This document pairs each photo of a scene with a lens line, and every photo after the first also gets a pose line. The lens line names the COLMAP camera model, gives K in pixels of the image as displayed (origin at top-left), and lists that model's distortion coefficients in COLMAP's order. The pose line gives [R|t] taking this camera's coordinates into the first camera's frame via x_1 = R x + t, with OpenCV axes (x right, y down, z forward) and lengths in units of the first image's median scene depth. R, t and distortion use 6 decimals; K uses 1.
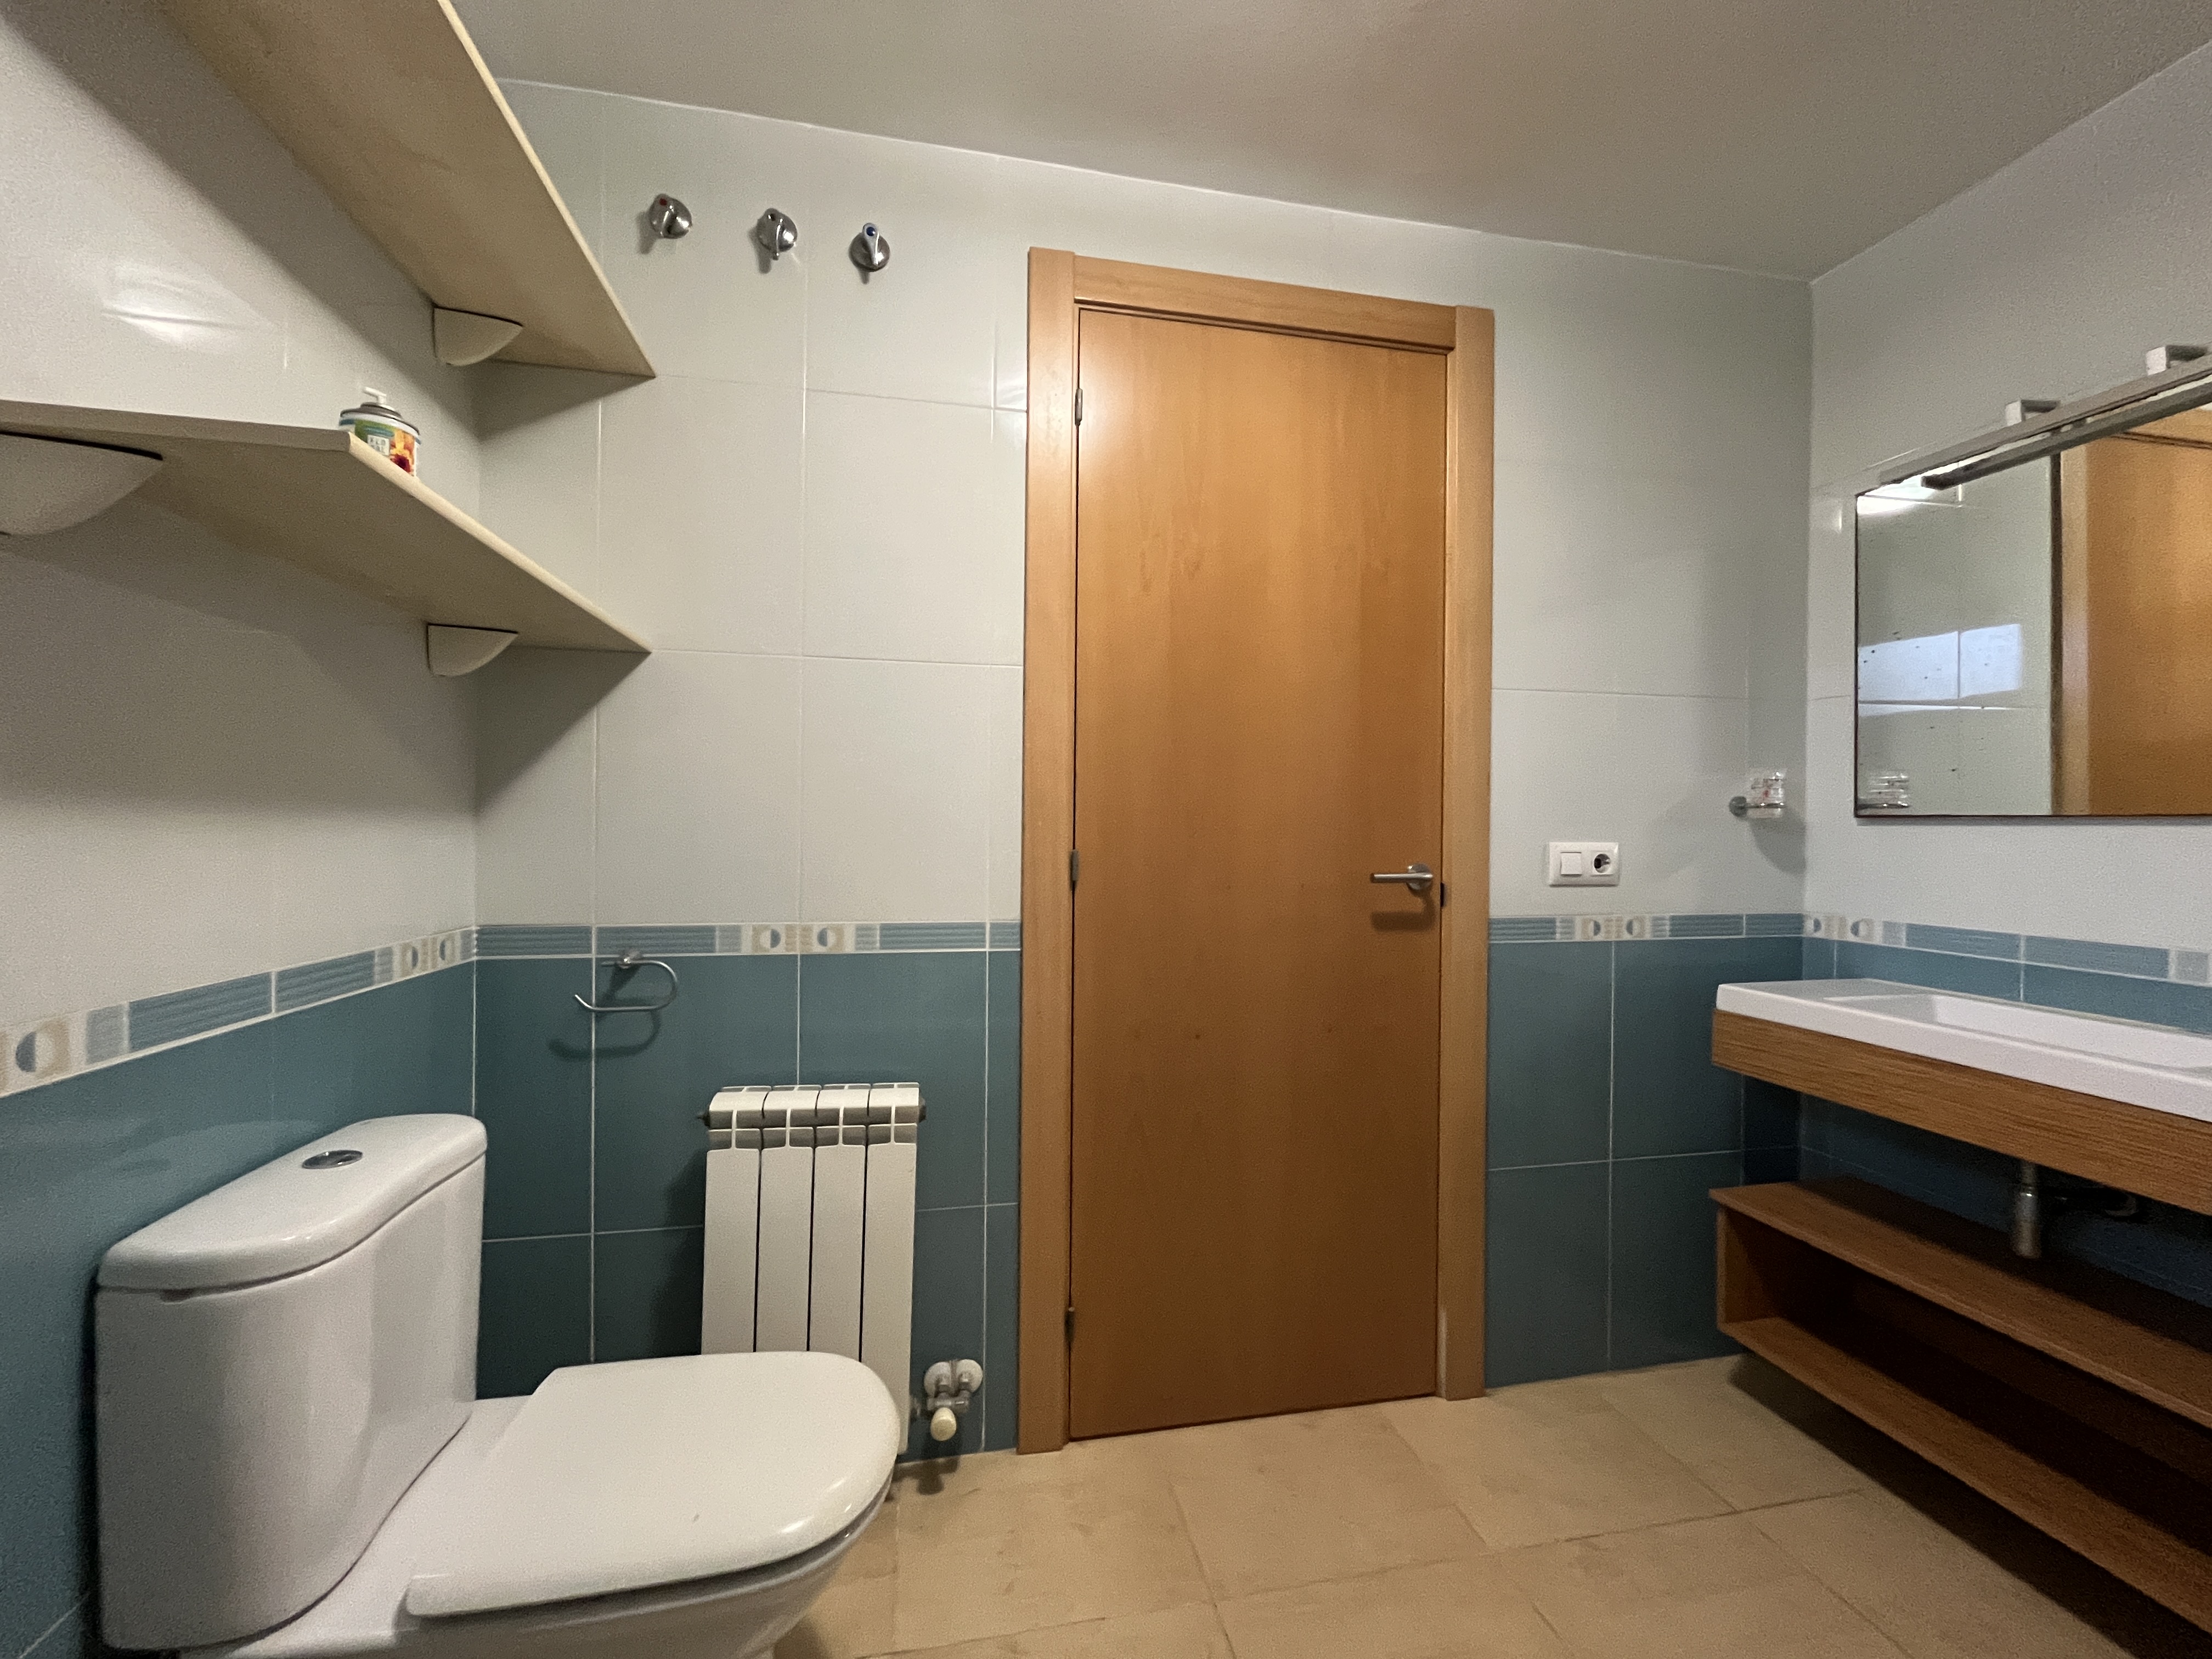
lens RADIAL K [[894.7, 0, 1099.7], [0, 894.7, 830.6], [0, 0, 1]] dist [-0.003568, -0.000294]
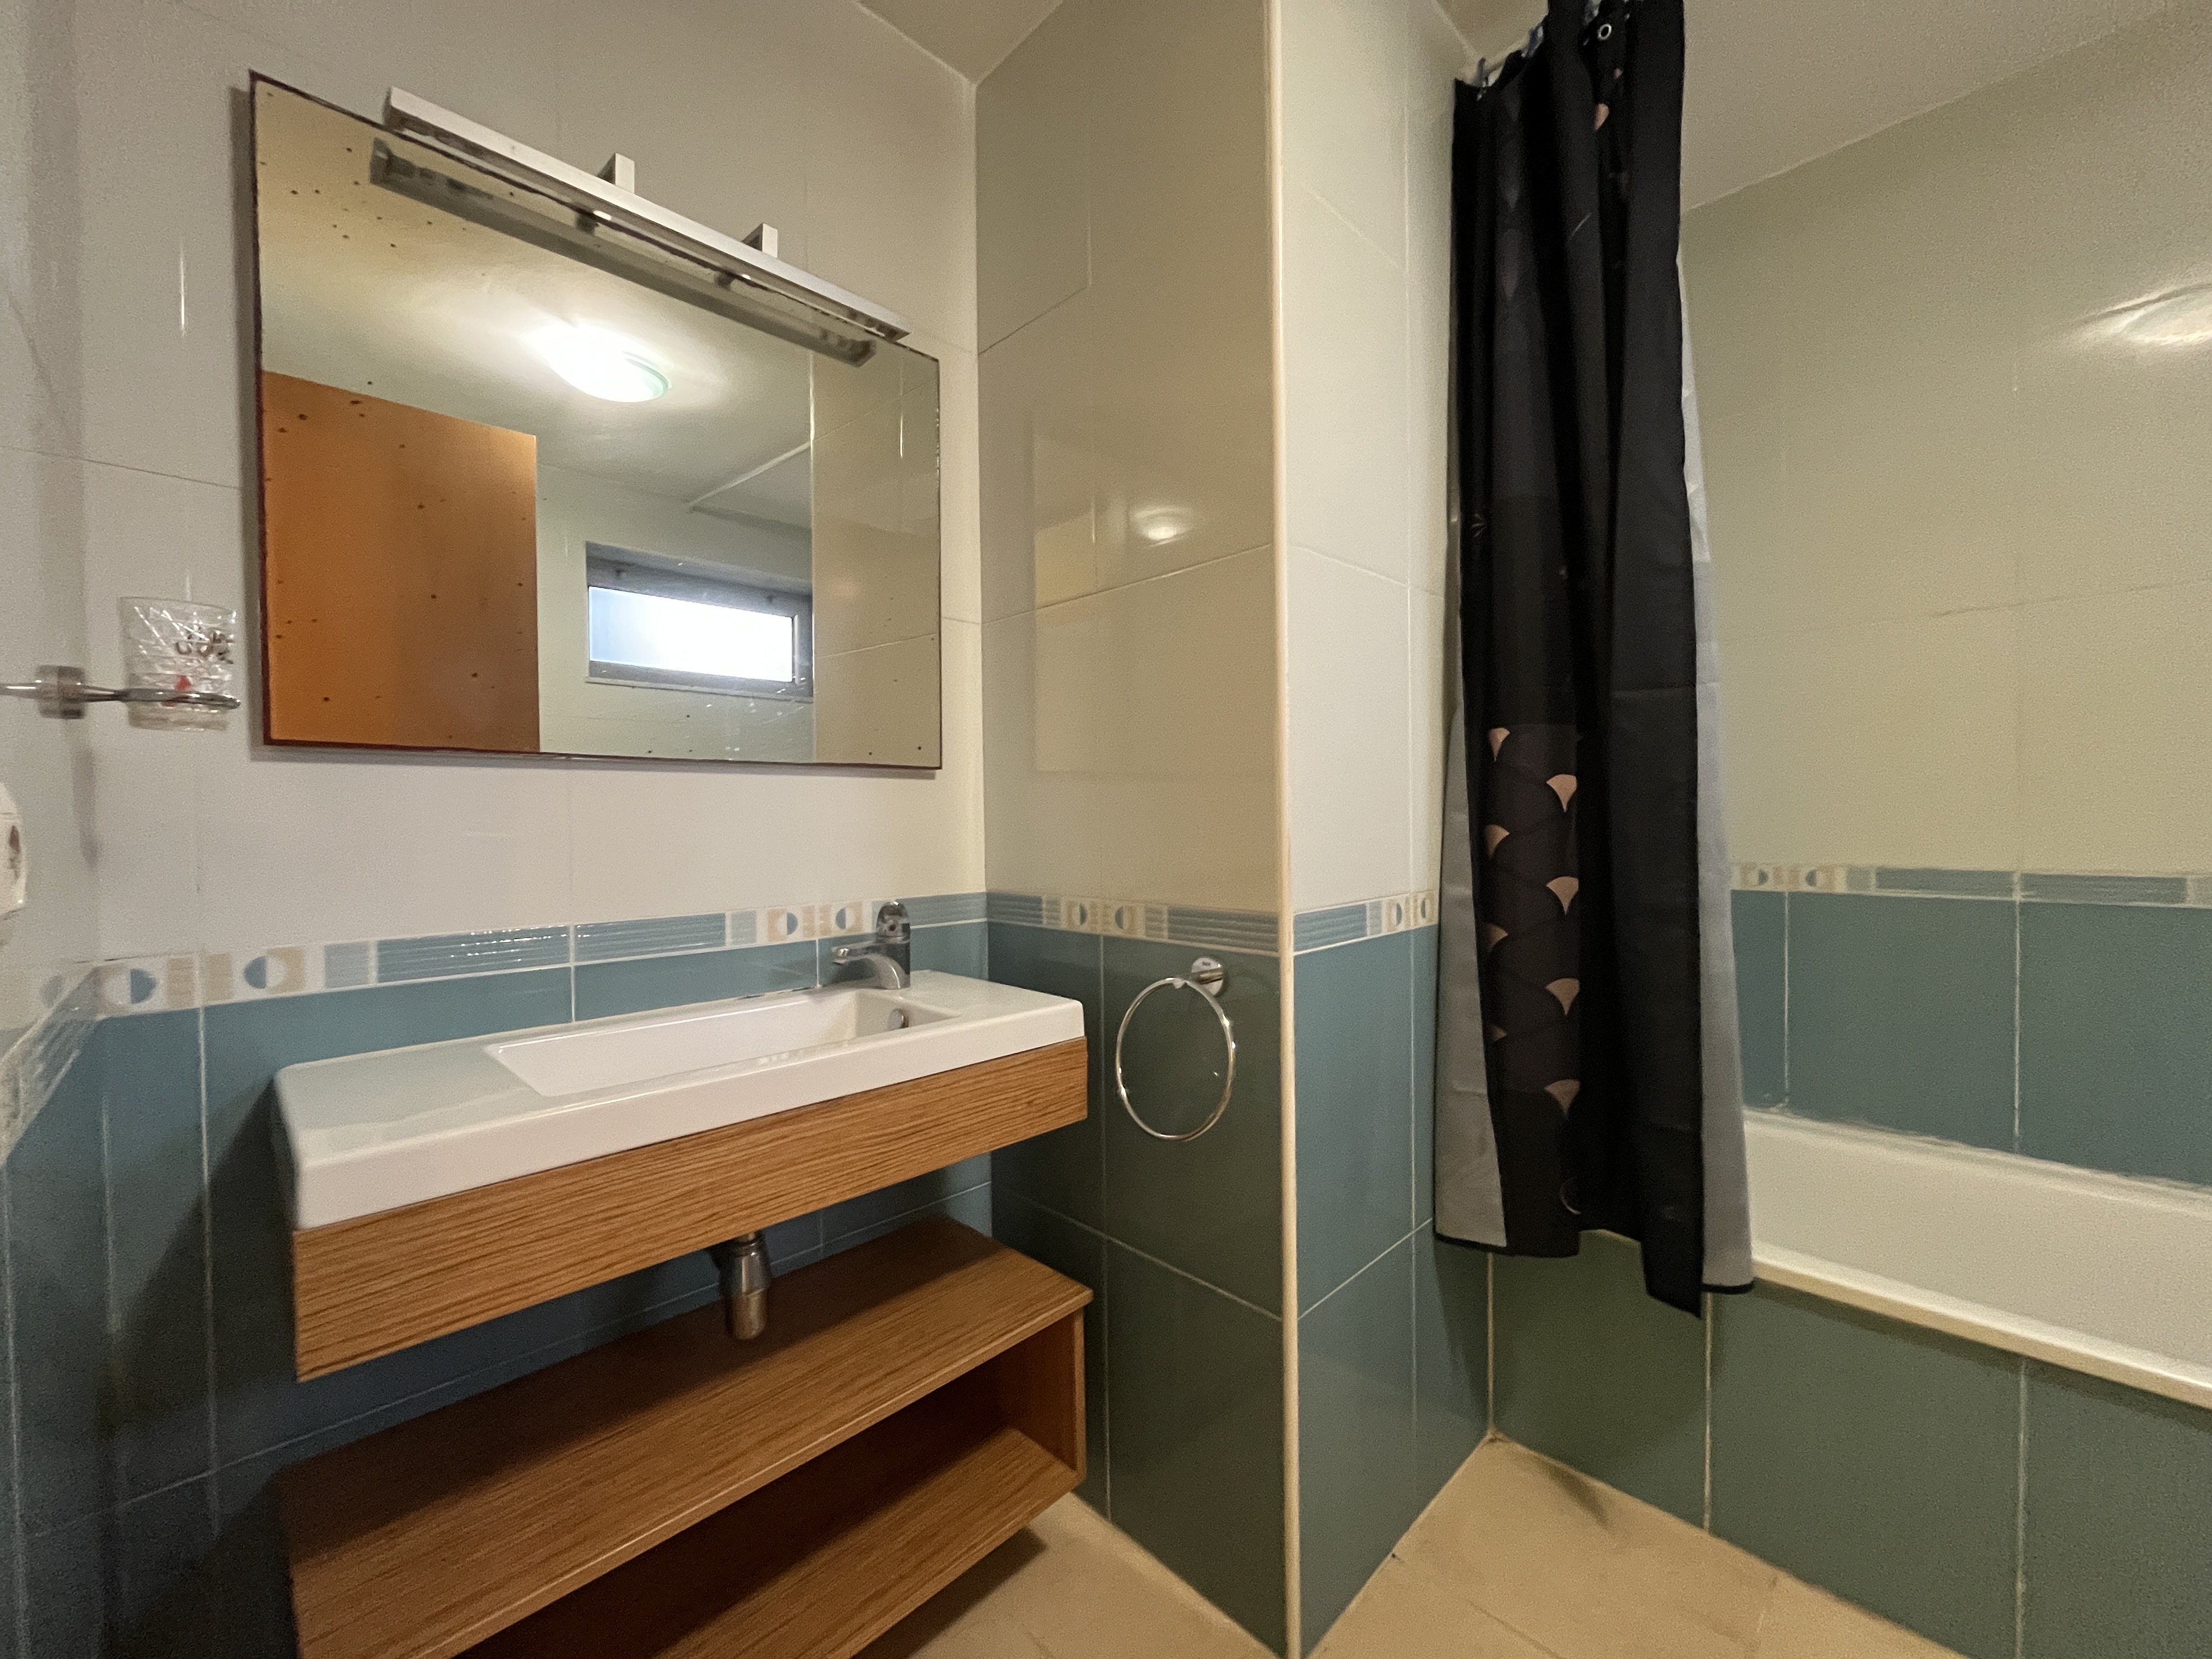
lens RADIAL K [[894.7, 0, 1098.8], [0, 894.7, 819.0], [0, 0, 1]] dist [-0.003568, -0.000294]
pose [[-0.543410, -0.026983, 0.839034, 0.197443], [-0.004922, 0.999568, 0.028959, 0.009661], [-0.839453, 0.011607, -0.543308, 0.920717]]
